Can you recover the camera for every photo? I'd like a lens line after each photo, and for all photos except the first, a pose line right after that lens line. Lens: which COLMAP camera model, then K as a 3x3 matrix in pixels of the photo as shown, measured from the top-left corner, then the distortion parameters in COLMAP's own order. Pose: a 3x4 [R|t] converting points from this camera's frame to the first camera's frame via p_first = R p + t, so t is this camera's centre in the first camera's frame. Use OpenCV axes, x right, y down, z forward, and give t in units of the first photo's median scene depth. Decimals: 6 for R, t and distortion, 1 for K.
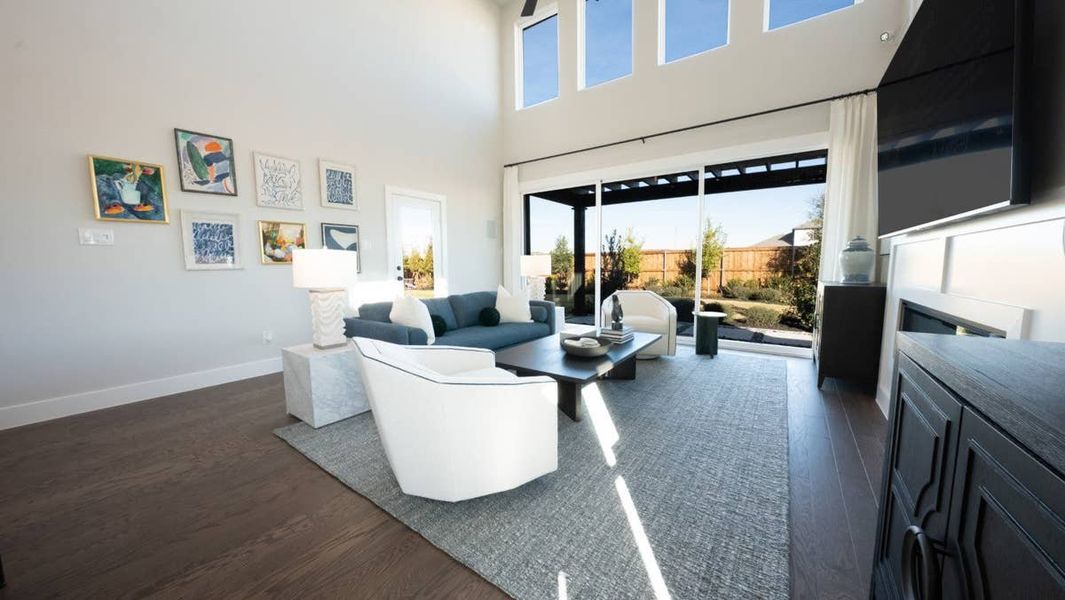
lens RADIAL K [[357.6, 0, 532.5], [0, 357.6, 300.0], [0, 0, 1]] dist [-0.001503, 0.000058]
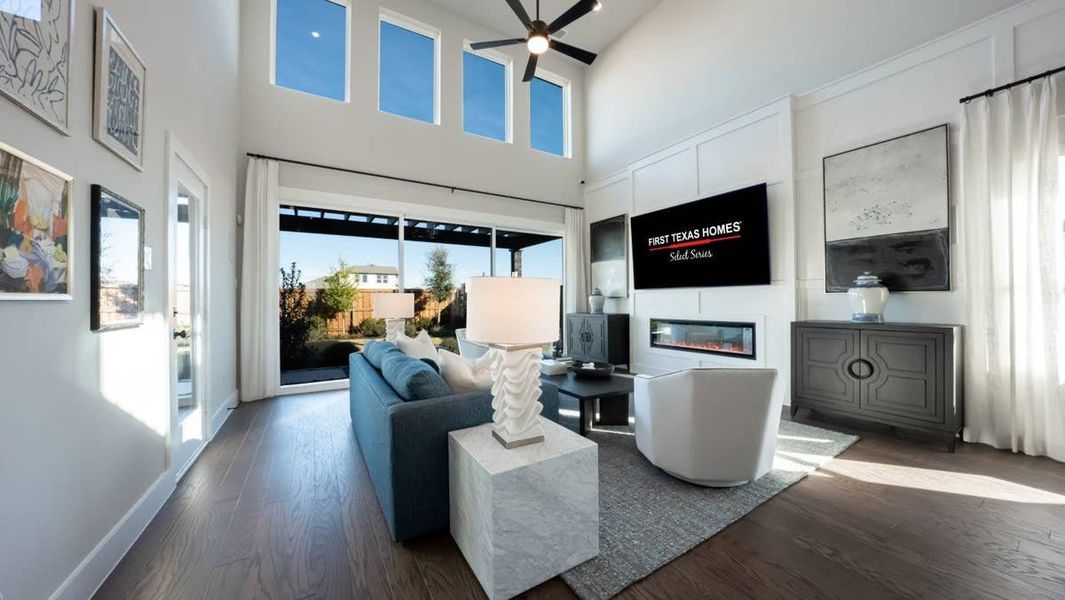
lens RADIAL K [[357.6, 0, 532.5], [0, 357.6, 300.0], [0, 0, 1]] dist [-0.001503, 0.000058]
pose [[0.383001, 0.003443, 0.923742, -0.379681], [0.104296, 0.993438, -0.046946, -0.021353], [-0.917841, 0.114323, 0.380128, 0.246999]]
